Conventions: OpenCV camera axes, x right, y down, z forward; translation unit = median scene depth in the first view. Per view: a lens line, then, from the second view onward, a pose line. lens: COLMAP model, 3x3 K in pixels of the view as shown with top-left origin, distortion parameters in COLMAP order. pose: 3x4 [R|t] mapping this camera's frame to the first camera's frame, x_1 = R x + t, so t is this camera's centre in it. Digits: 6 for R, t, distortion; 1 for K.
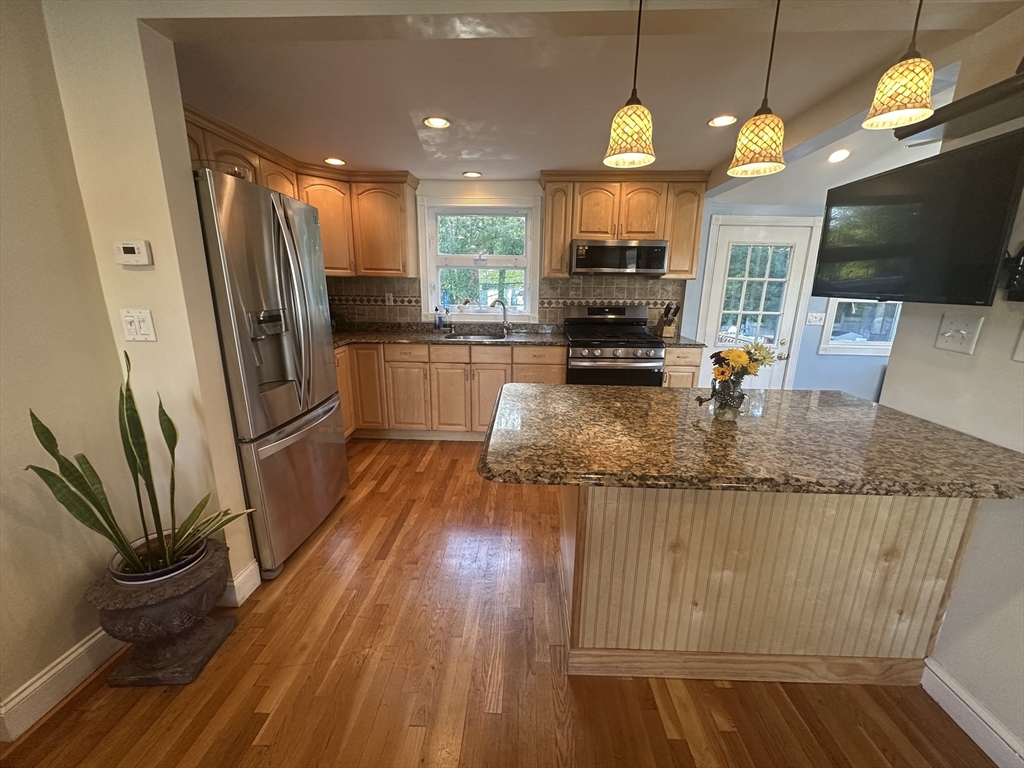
lens RADIAL K [[407.5, 0, 514.9], [0, 407.5, 384.7], [0, 0, 1]] dist [-0.000260, -0.000126]
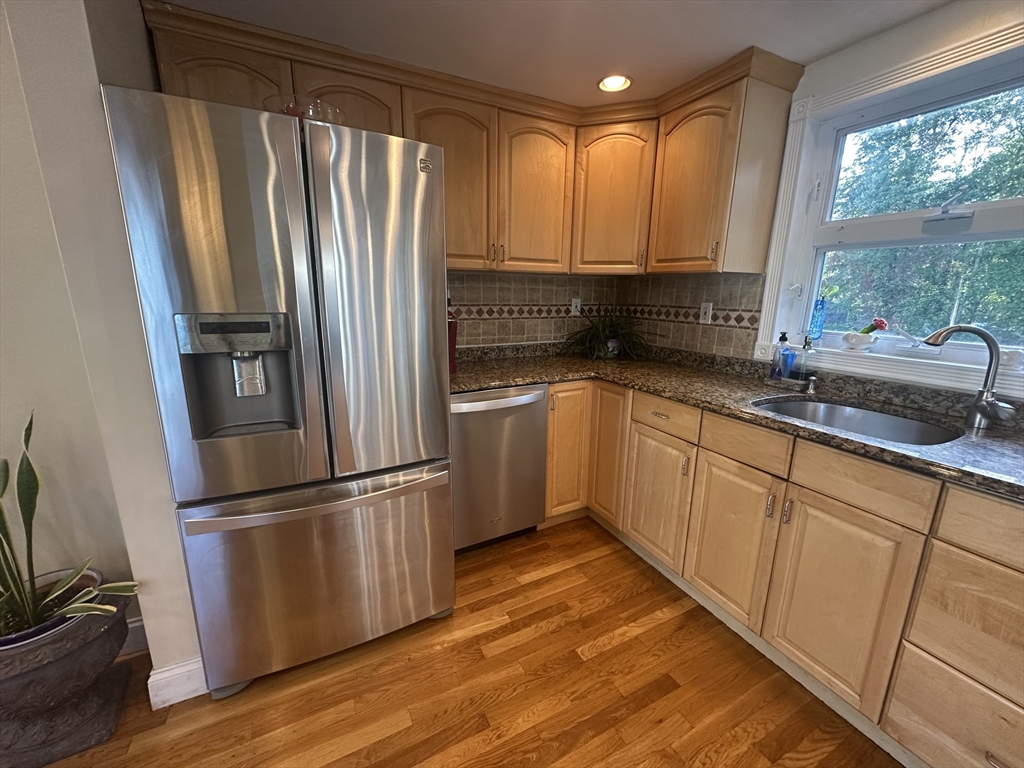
lens RADIAL K [[407.5, 0, 512.1], [0, 407.5, 384.9], [0, 0, 1]] dist [-0.000260, -0.000126]
pose [[0.482958, 0.187071, -0.855427, 0.070947], [-0.216225, 0.972139, 0.090517, -0.106923], [0.848527, 0.141249, 0.509952, 0.500394]]
